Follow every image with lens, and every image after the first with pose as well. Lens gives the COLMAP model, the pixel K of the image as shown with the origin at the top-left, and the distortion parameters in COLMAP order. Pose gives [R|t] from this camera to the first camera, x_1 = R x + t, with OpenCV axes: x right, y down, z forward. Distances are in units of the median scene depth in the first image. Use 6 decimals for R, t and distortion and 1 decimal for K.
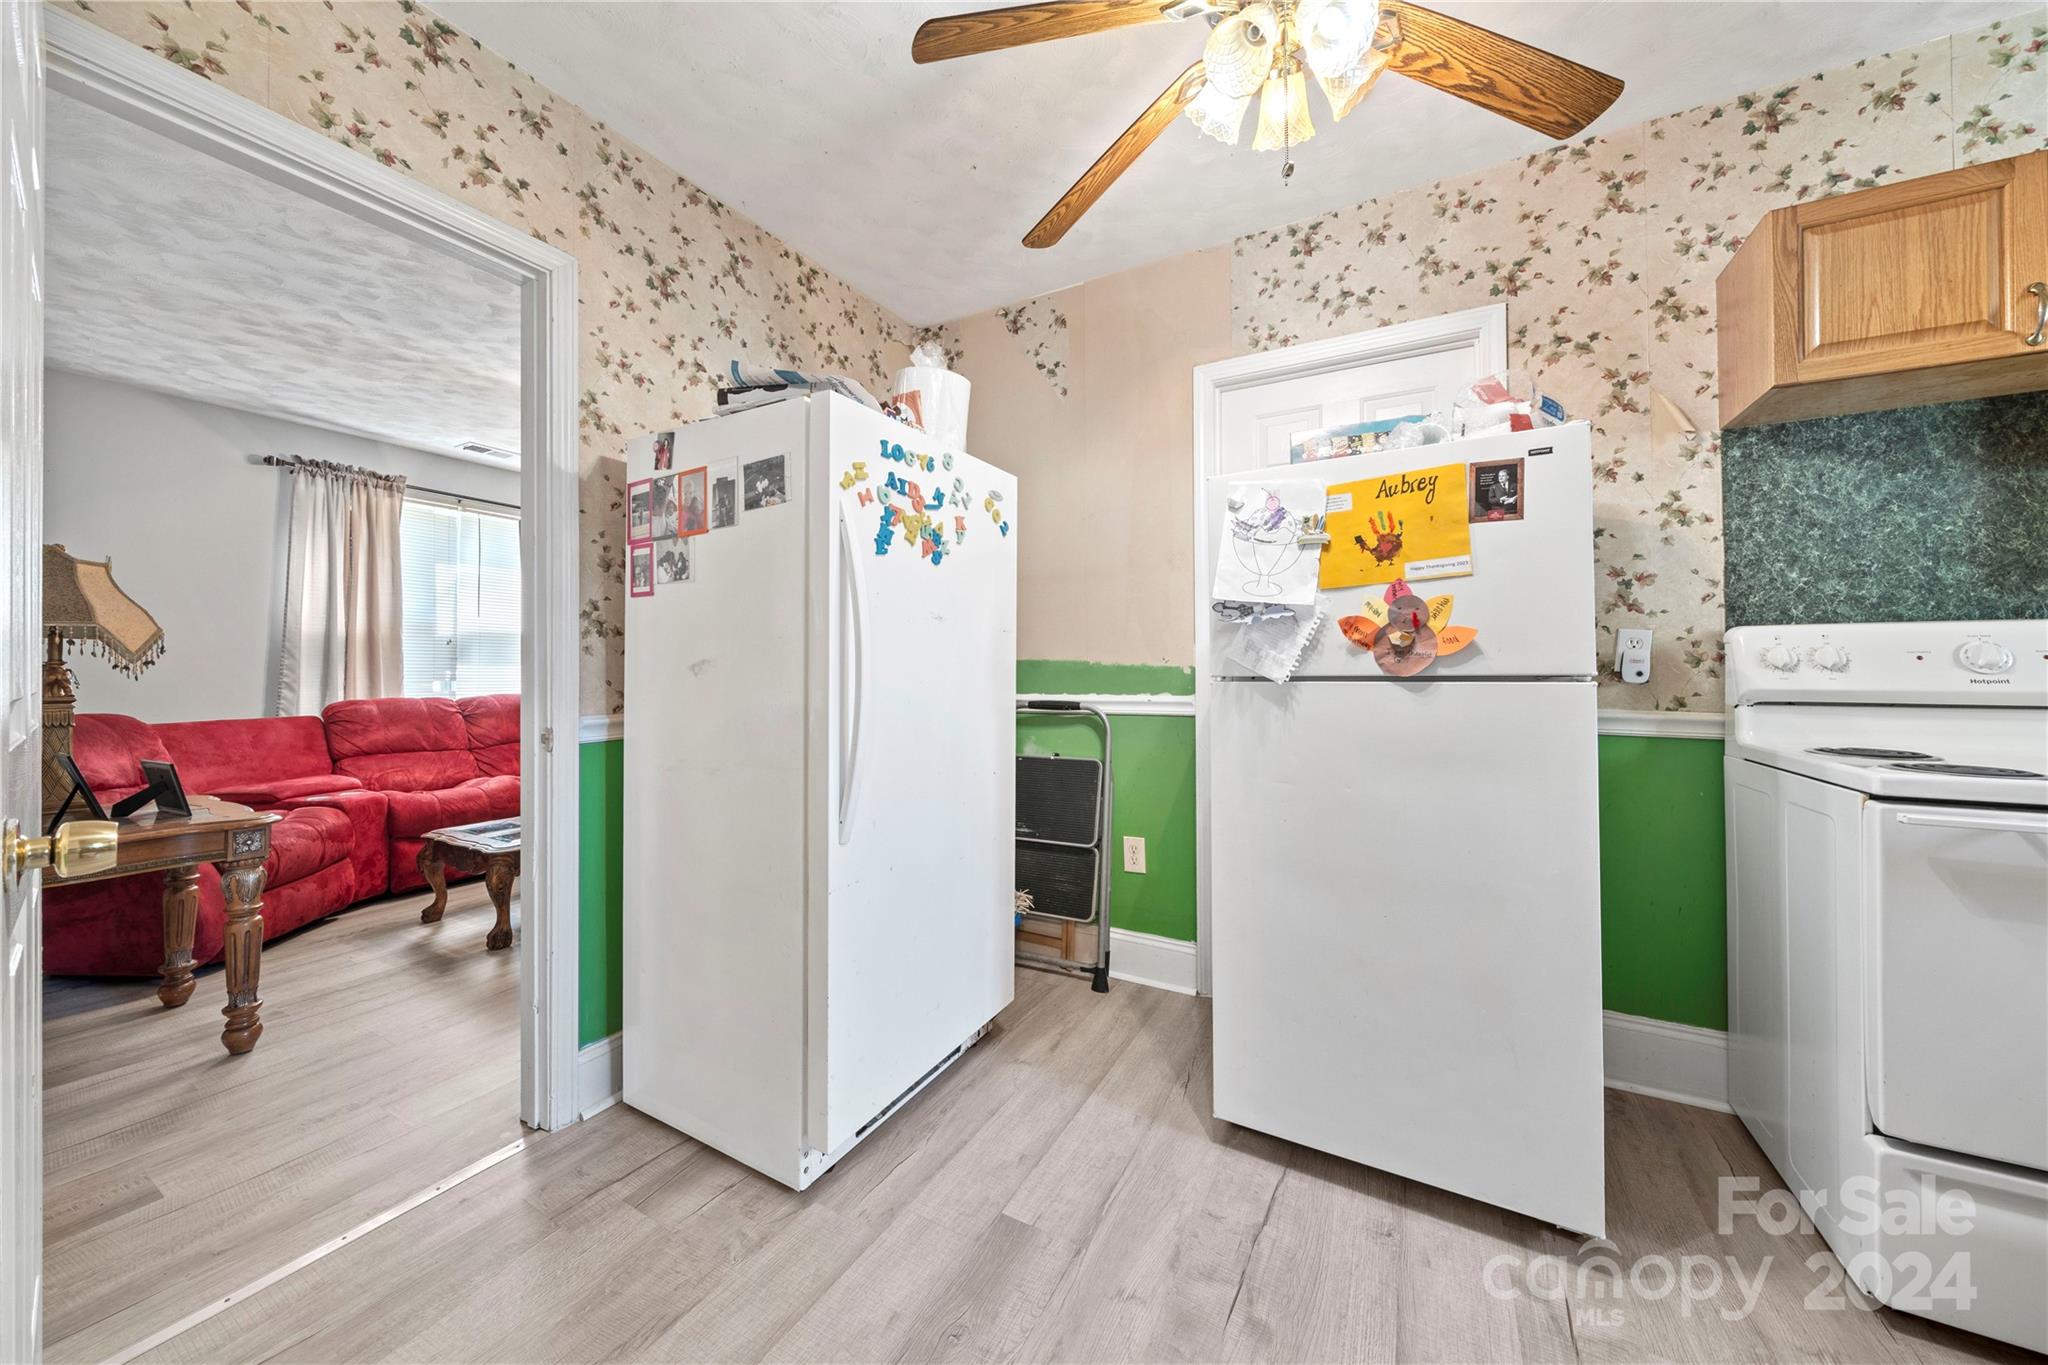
lens RADIAL K [[695.8, 0, 1026.1], [0, 695.8, 668.3], [0, 0, 1]] dist [-0.006231, 0.000135]
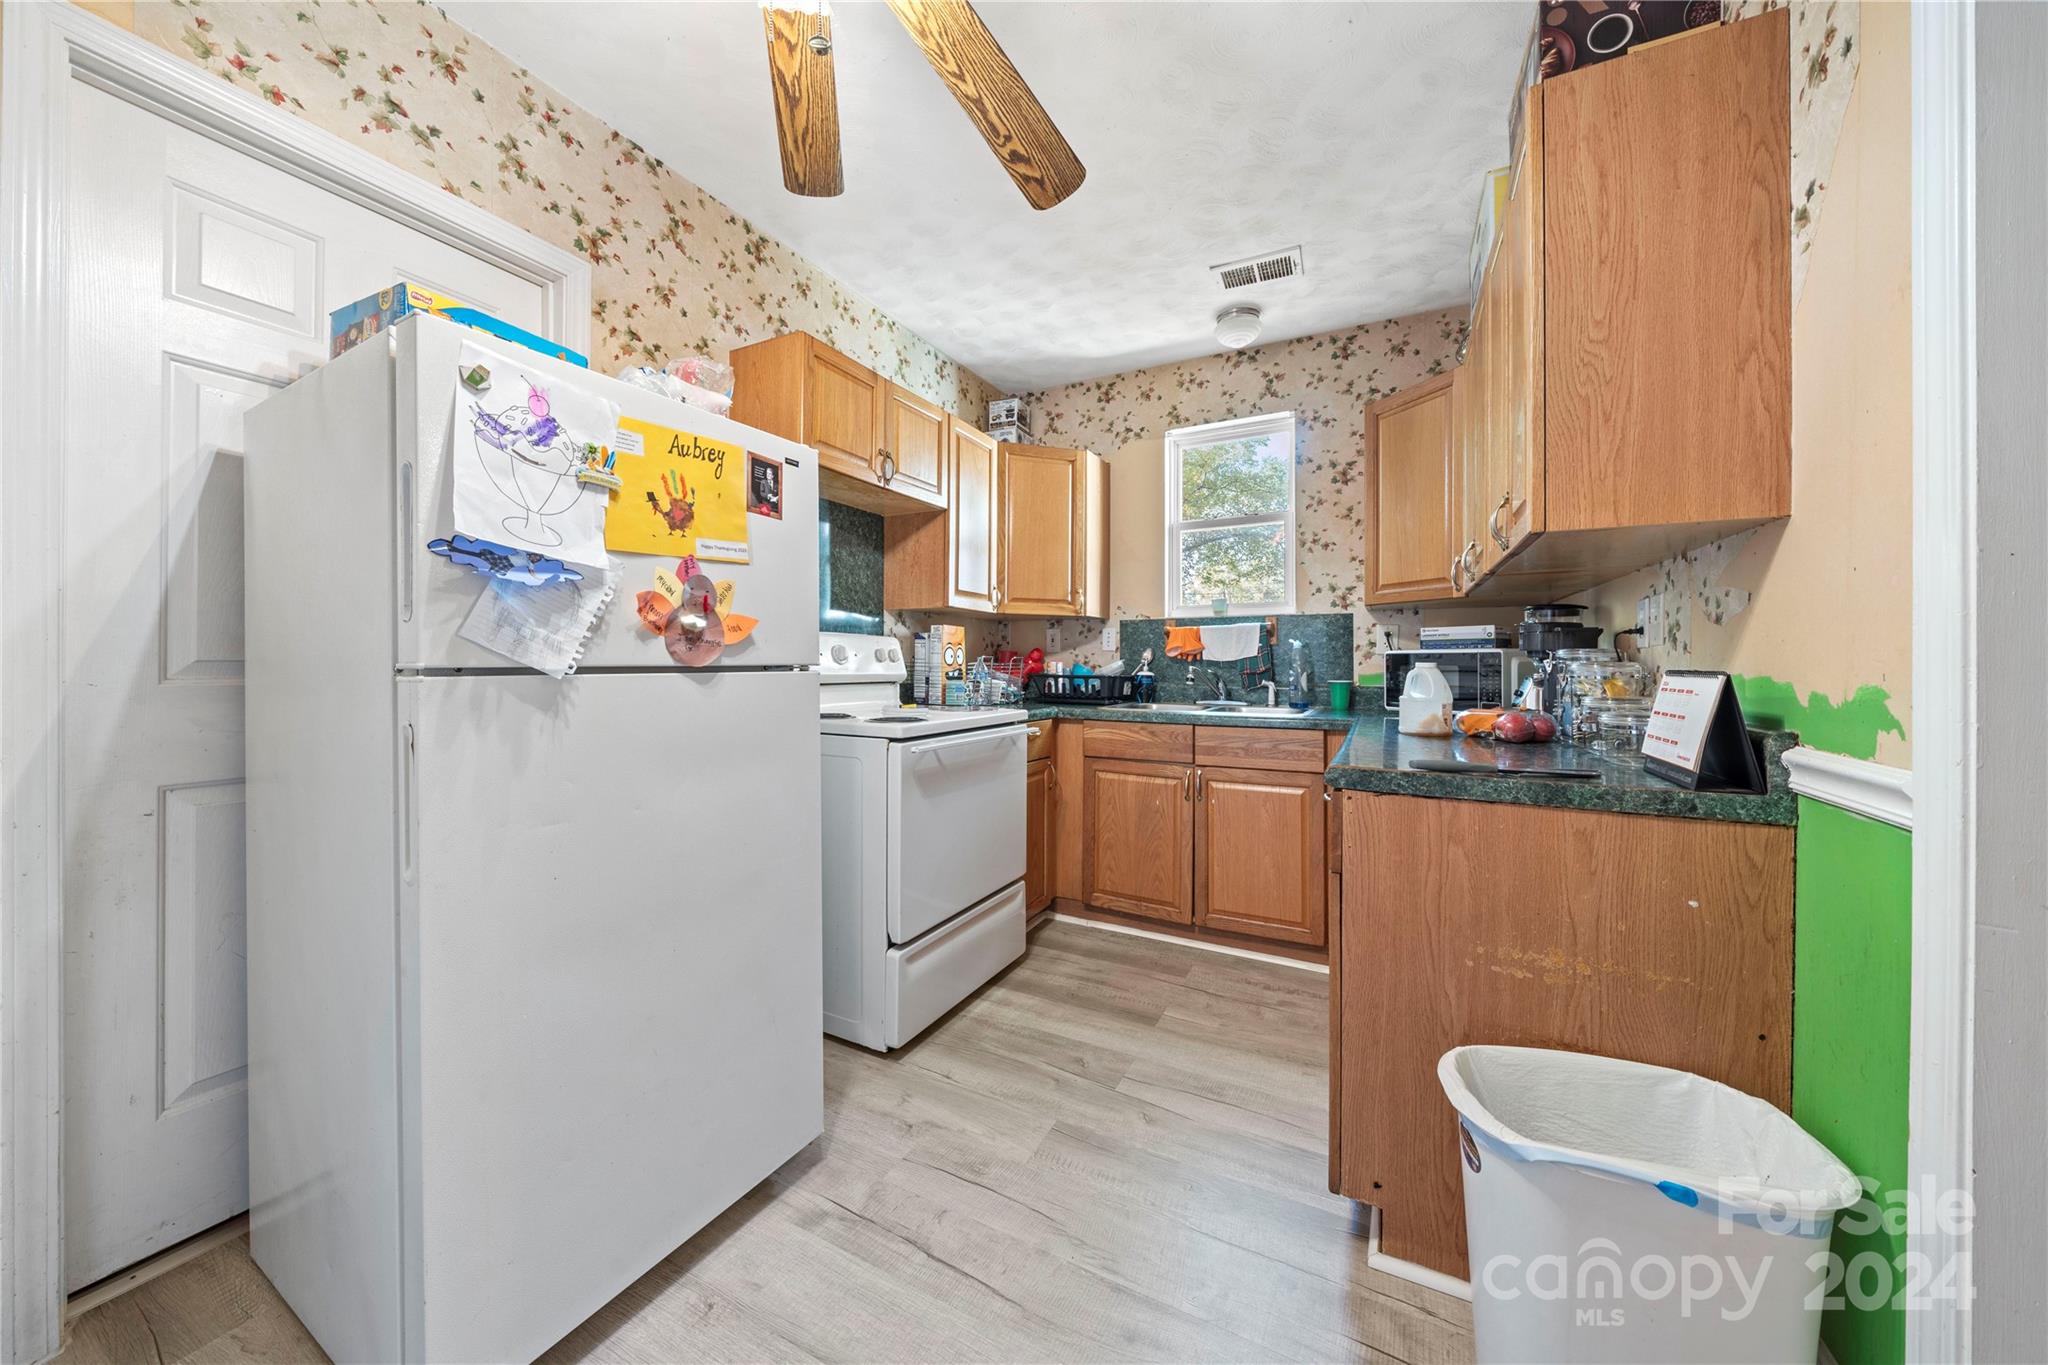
lens RADIAL K [[695.8, 0, 1019.1], [0, 695.8, 661.7], [0, 0, 1]] dist [-0.006231, 0.000135]
pose [[-0.009794, 0.003705, 0.999945, -0.333645], [-0.010107, 0.999942, -0.003804, 0.004636], [-0.999901, -0.010144, -0.009756, 0.589070]]
